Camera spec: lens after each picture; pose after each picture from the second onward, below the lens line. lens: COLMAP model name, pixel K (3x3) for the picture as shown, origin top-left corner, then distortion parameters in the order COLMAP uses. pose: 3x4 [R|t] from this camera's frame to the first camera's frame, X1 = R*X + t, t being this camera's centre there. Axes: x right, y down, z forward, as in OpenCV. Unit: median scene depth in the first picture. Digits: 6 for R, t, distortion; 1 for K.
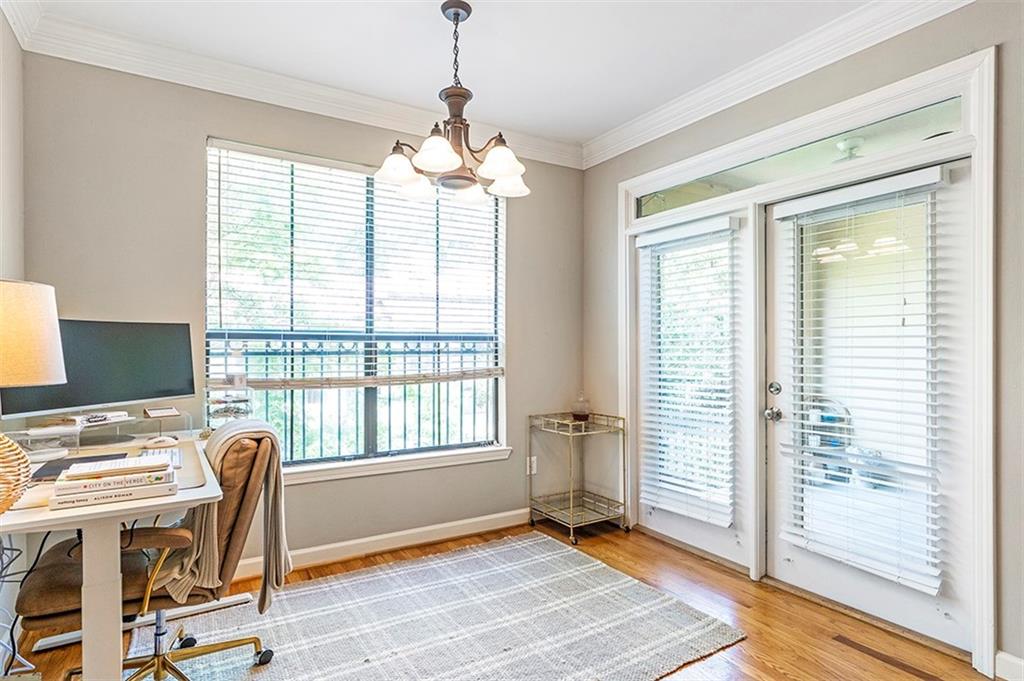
lens RADIAL K [[506.7, 0, 522.4], [0, 506.7, 345.0], [0, 0, 1]] dist [-0.006202, 0.002644]
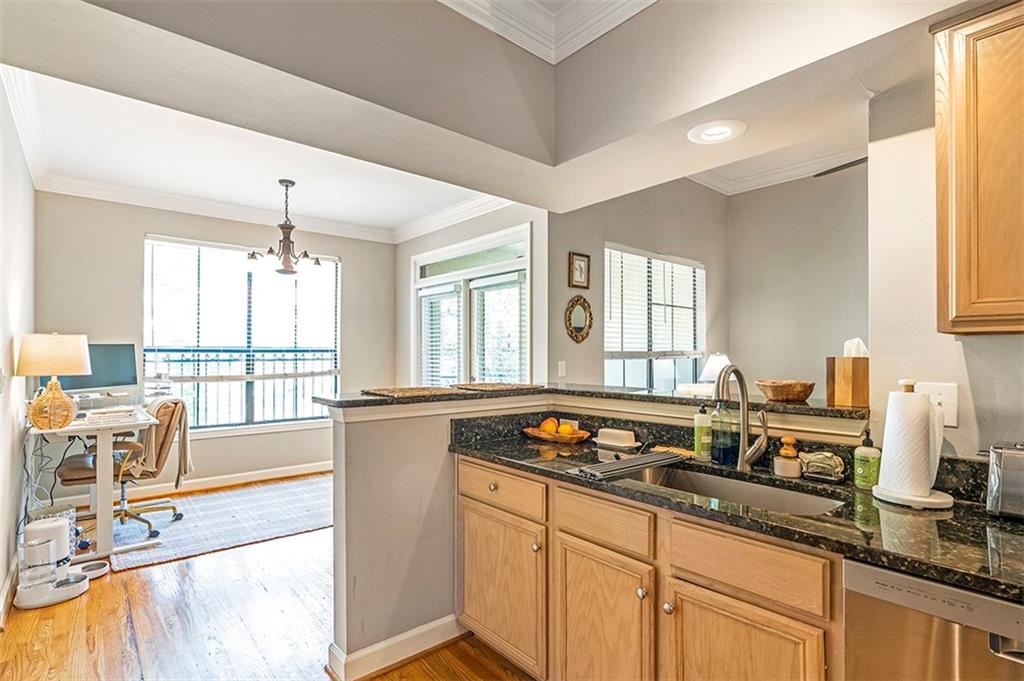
lens RADIAL K [[497.7, 0, 510.2], [0, 497.7, 344.5], [0, 0, 1]] dist [0.000120, -0.000956]
pose [[0.994190, 0.000355, 0.107636, 0.385693], [0.000892, 0.999933, -0.011538, -0.017121], [-0.107632, 0.011567, 0.994123, -0.731792]]
